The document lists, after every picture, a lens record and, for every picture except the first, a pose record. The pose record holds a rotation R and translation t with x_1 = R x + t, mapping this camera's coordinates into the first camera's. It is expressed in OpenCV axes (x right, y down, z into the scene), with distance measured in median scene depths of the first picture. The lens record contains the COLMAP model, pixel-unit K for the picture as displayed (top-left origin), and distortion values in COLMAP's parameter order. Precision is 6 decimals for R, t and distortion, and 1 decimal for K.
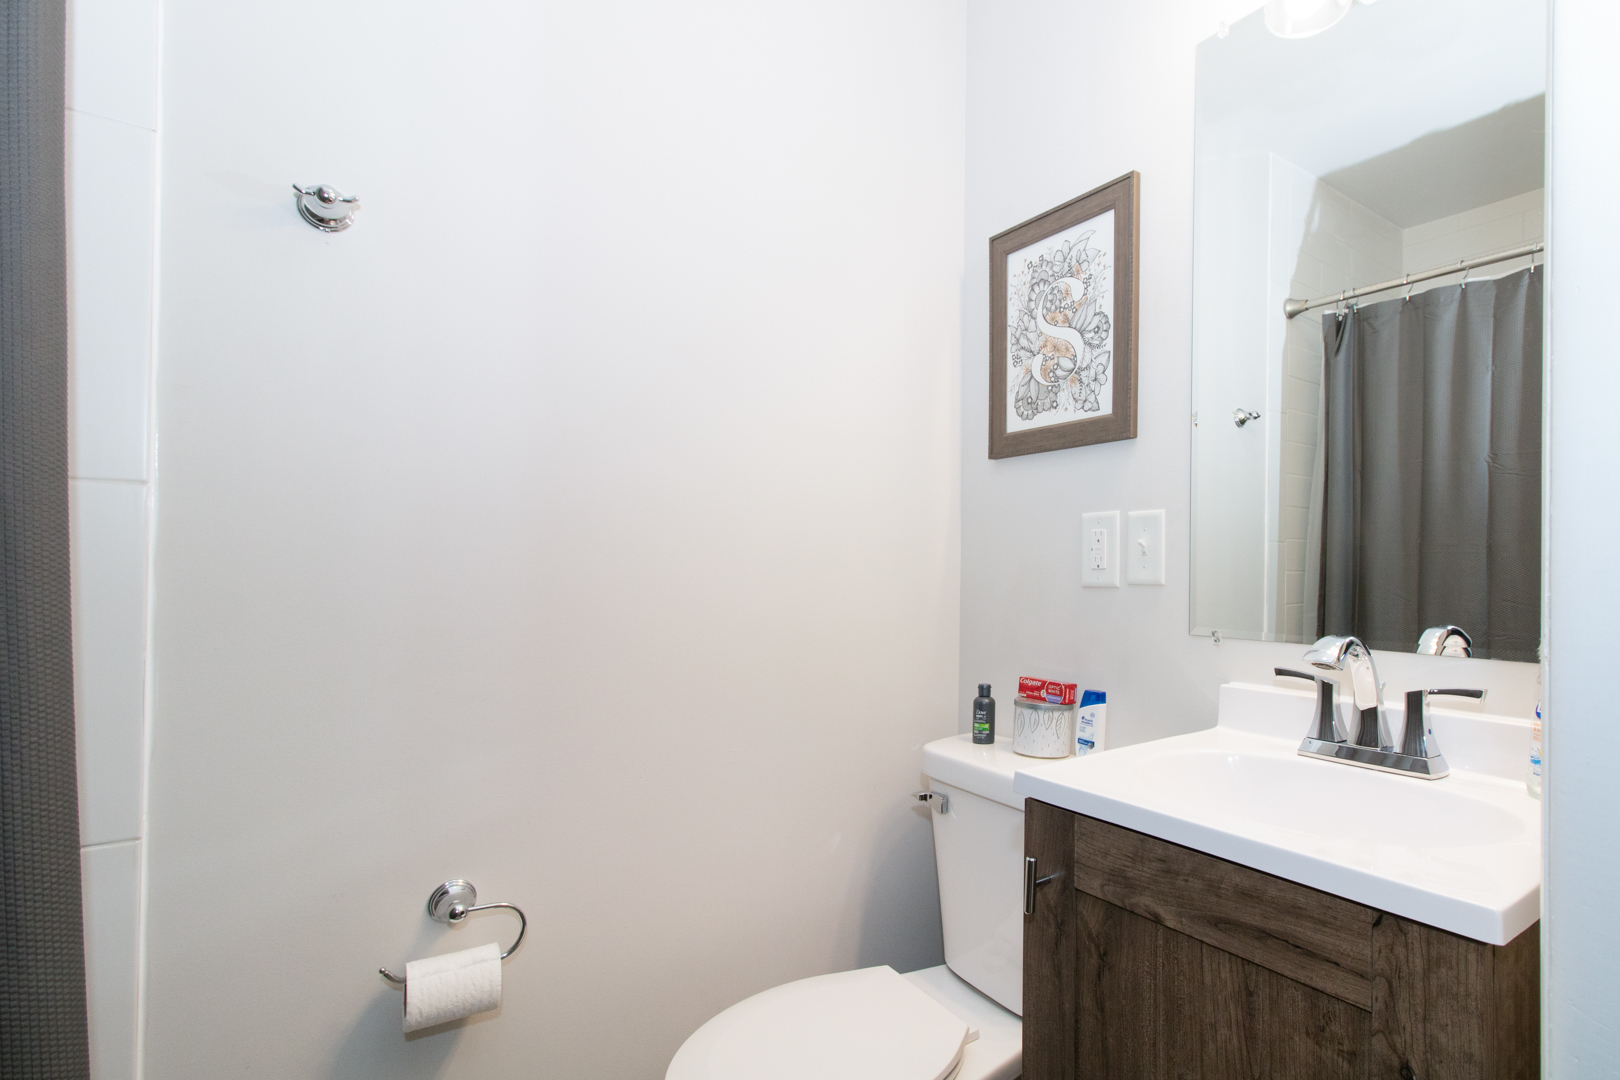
lens RADIAL K [[881.6, 0, 810.4], [0, 881.6, 512.2], [0, 0, 1]] dist [-0.000632, -0.000604]
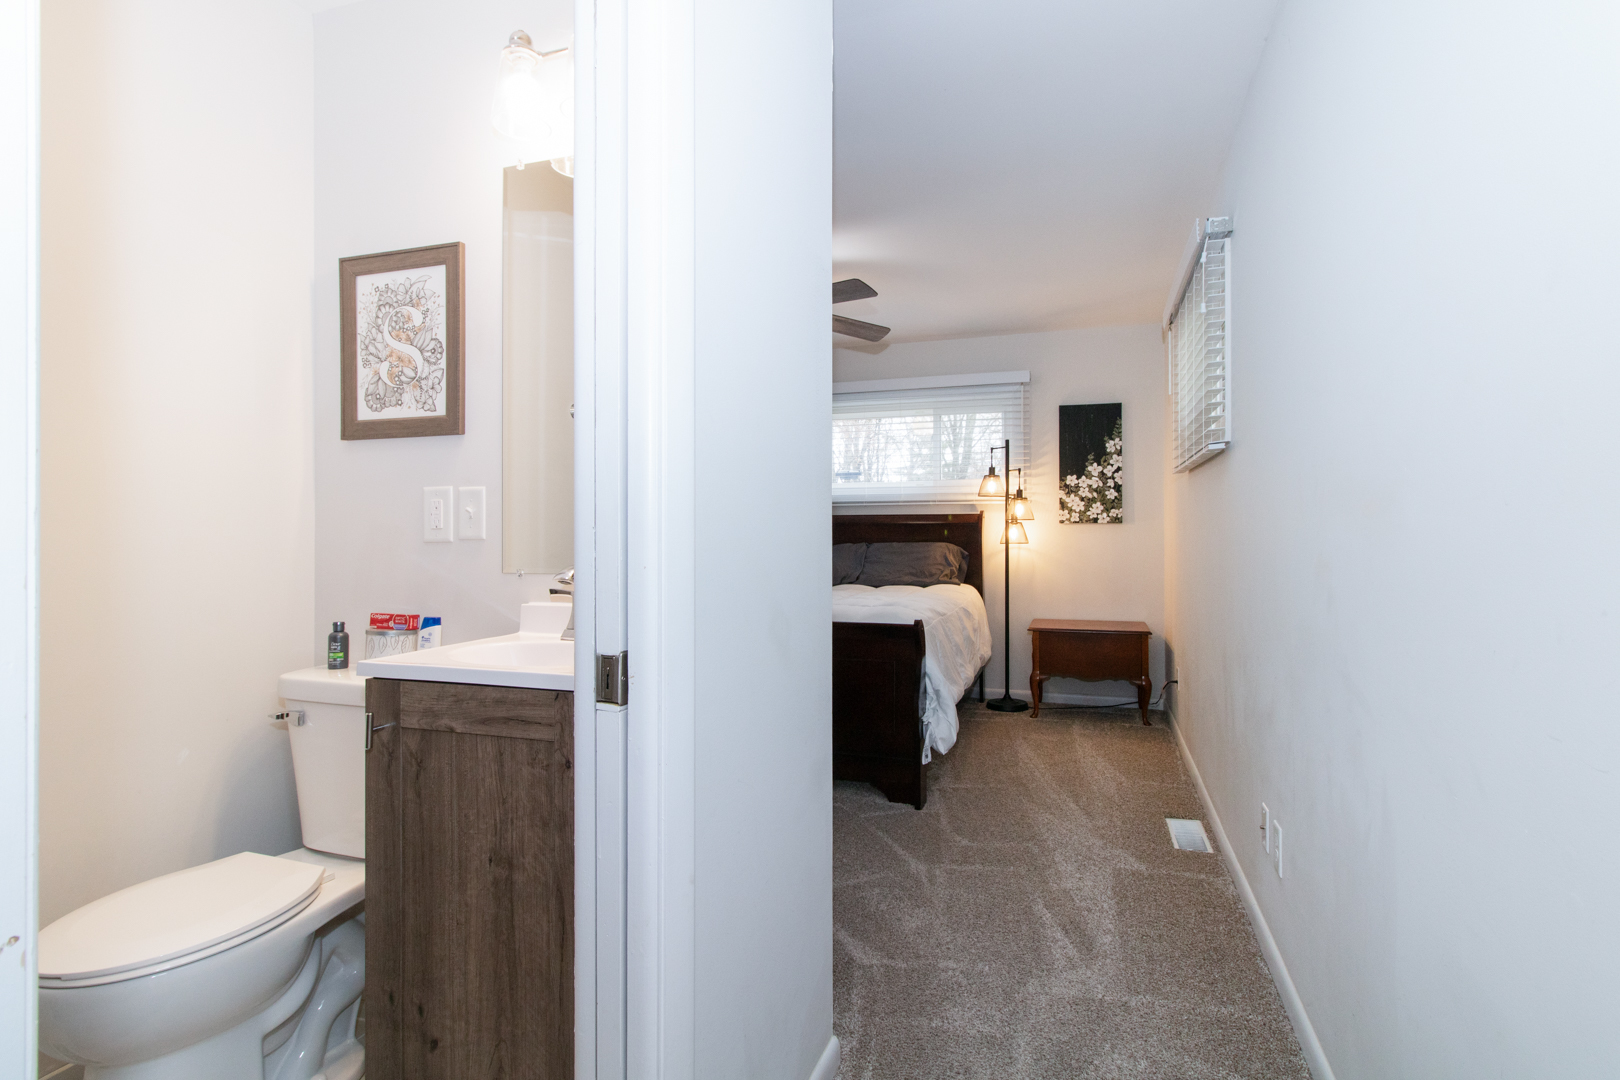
lens RADIAL K [[715.6, 0, 805.5], [0, 715.6, 545.4], [0, 0, 1]] dist [0.002209, 0.000309]
pose [[0.720257, -0.023708, 0.693302, -0.029992], [-0.035678, 0.996827, 0.071153, -0.009175], [-0.692790, -0.075984, 0.717126, -0.196056]]
